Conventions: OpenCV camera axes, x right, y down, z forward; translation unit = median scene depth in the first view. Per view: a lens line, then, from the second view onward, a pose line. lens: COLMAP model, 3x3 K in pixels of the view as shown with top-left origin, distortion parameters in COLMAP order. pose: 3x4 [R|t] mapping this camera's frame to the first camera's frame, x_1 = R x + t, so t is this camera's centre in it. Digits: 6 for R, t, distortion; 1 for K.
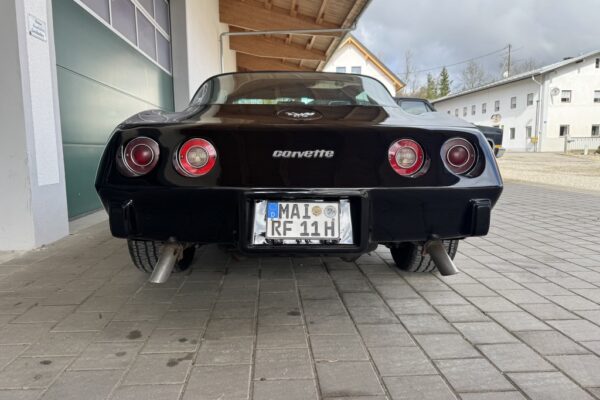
lens RADIAL K [[422.0, 0, 298.3], [0, 422.0, 201.6], [0, 0, 1]] dist [0.010435, -0.009474]
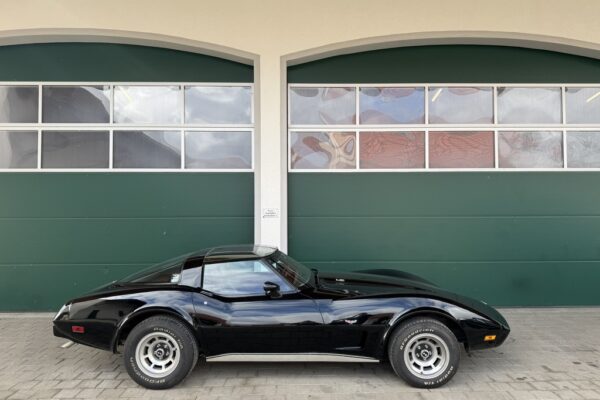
lens RADIAL K [[422.0, 0, 302.0], [0, 422.0, 198.4], [0, 0, 1]] dist [0.010435, -0.009474]
pose [[-0.034839, -0.021840, -0.999154, 2.666265], [-0.117141, 0.992959, -0.017620, -0.814718], [0.992504, 0.116428, -0.037152, 2.149305]]
